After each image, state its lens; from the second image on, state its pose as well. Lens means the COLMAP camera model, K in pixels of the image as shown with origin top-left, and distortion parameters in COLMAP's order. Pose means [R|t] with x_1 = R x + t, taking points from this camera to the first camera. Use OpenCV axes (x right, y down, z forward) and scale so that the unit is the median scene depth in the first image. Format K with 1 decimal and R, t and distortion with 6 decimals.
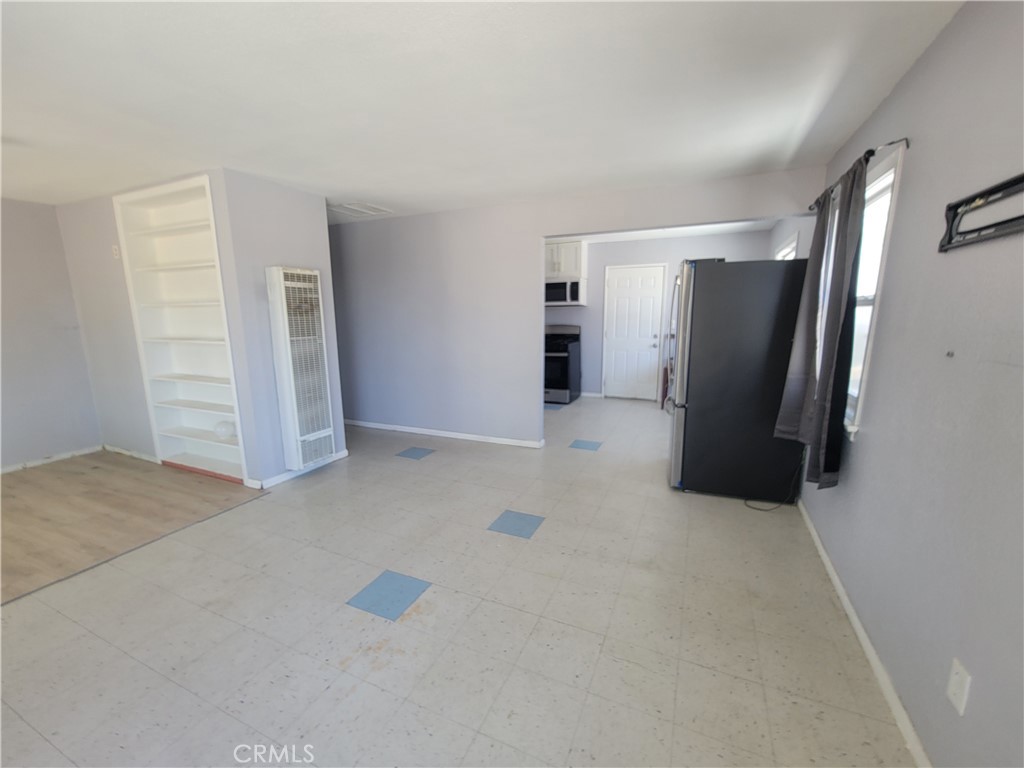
lens RADIAL K [[415.9, 0, 511.5], [0, 415.9, 388.4], [0, 0, 1]] dist [-0.009412, 0.003633]
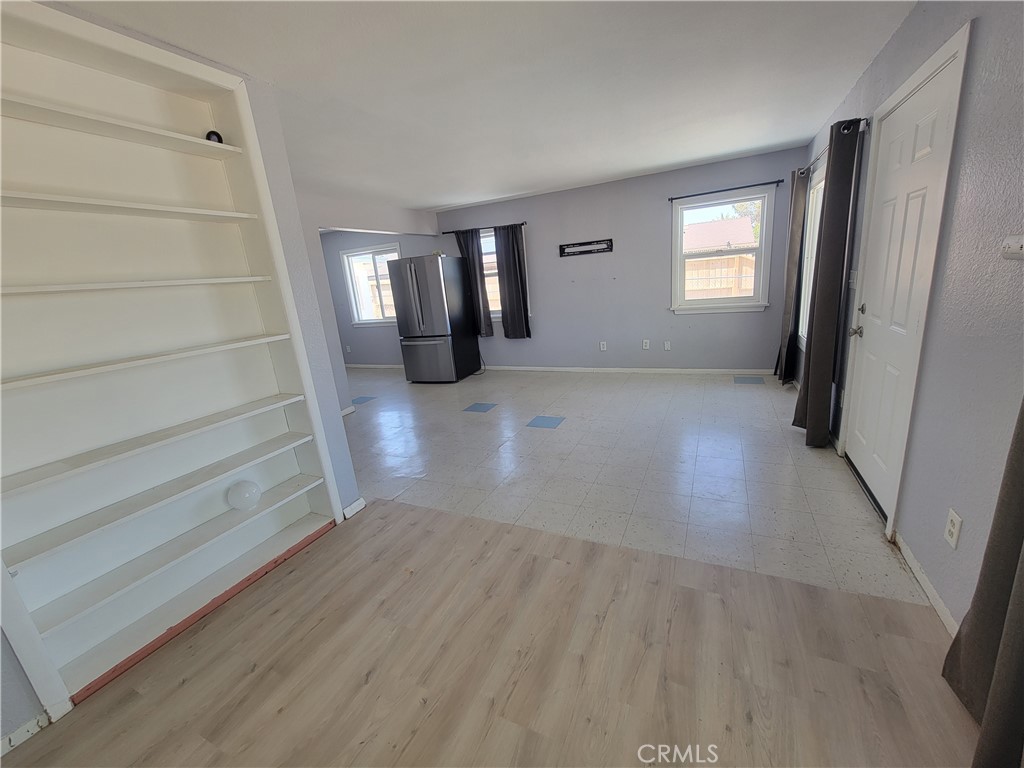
lens RADIAL K [[415.9, 0, 512.8], [0, 415.9, 387.4], [0, 0, 1]] dist [-0.009412, 0.003633]
pose [[0.027771, -0.247762, 0.968423, -1.262999], [0.267468, 0.935314, 0.231621, -0.082171], [-0.963166, 0.252590, 0.092243, 0.556354]]
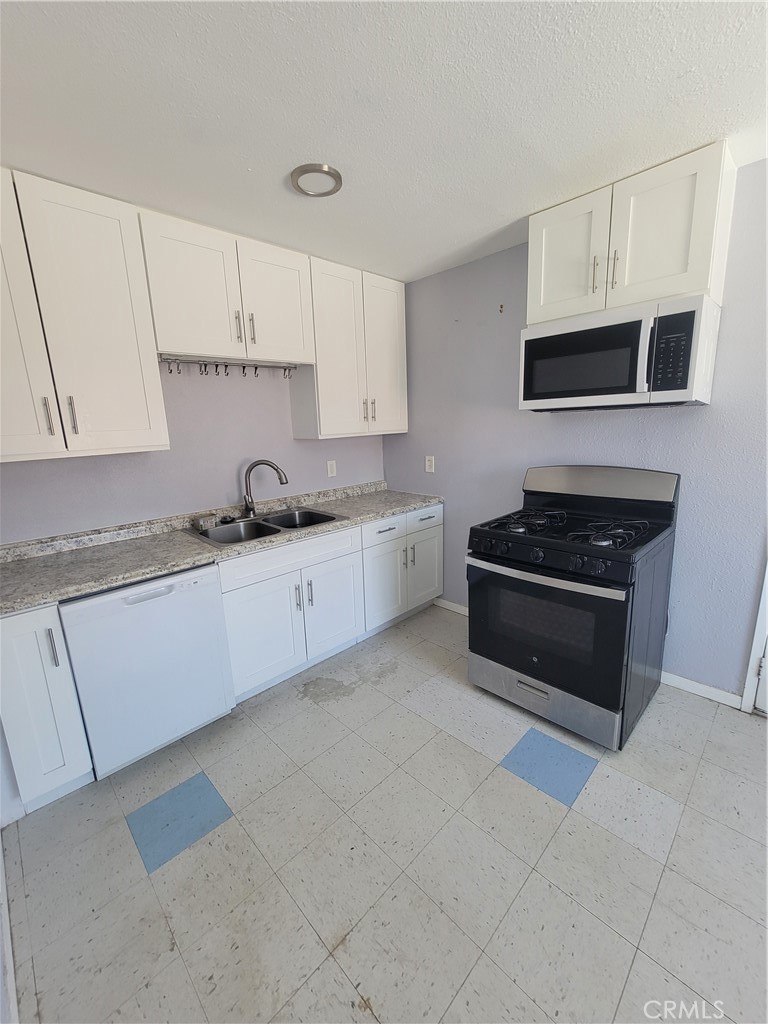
lens RADIAL K [[415.9, 0, 381.2], [0, 415.9, 515.3], [0, 0, 1]] dist [-0.009412, 0.003633]
pose [[0.931584, 0.052581, -0.359704, 0.140544], [-0.036434, 0.998007, 0.051529, -0.241499], [0.361696, -0.034898, 0.931643, 1.213909]]
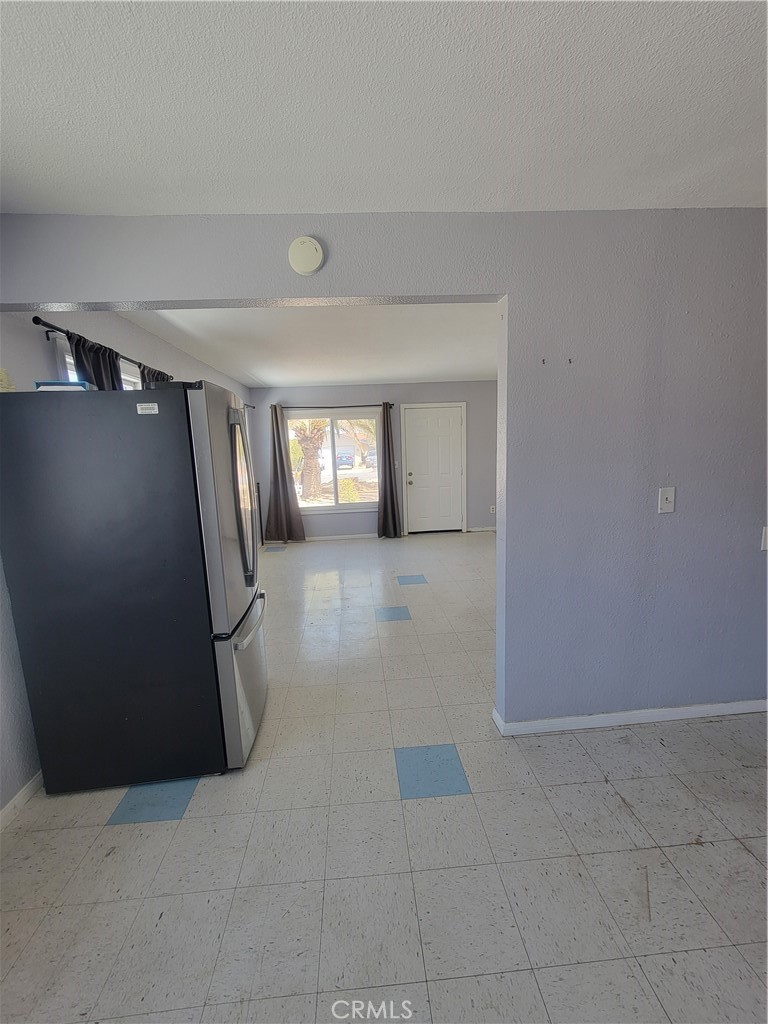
lens RADIAL K [[415.9, 0, 383.2], [0, 415.9, 514.4], [0, 0, 1]] dist [-0.009412, 0.003633]
pose [[-0.877972, 0.118544, -0.463802, 0.488719], [-0.044407, 0.944509, 0.325471, -0.317546], [0.476647, 0.306351, -0.823988, 1.572554]]
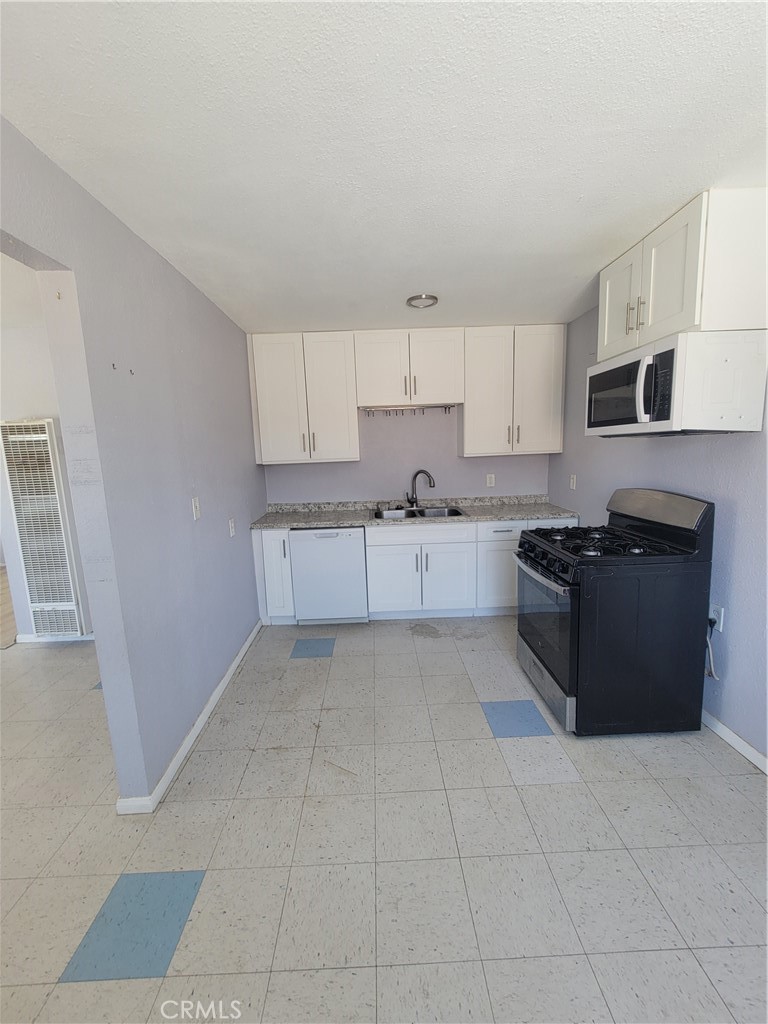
lens RADIAL K [[415.9, 0, 377.1], [0, 415.9, 514.7], [0, 0, 1]] dist [-0.009412, 0.003633]
pose [[0.426642, 0.135749, -0.894175, 0.602160], [-0.134366, 0.987213, 0.085763, -0.254989], [0.894384, 0.083557, 0.439426, 1.253686]]
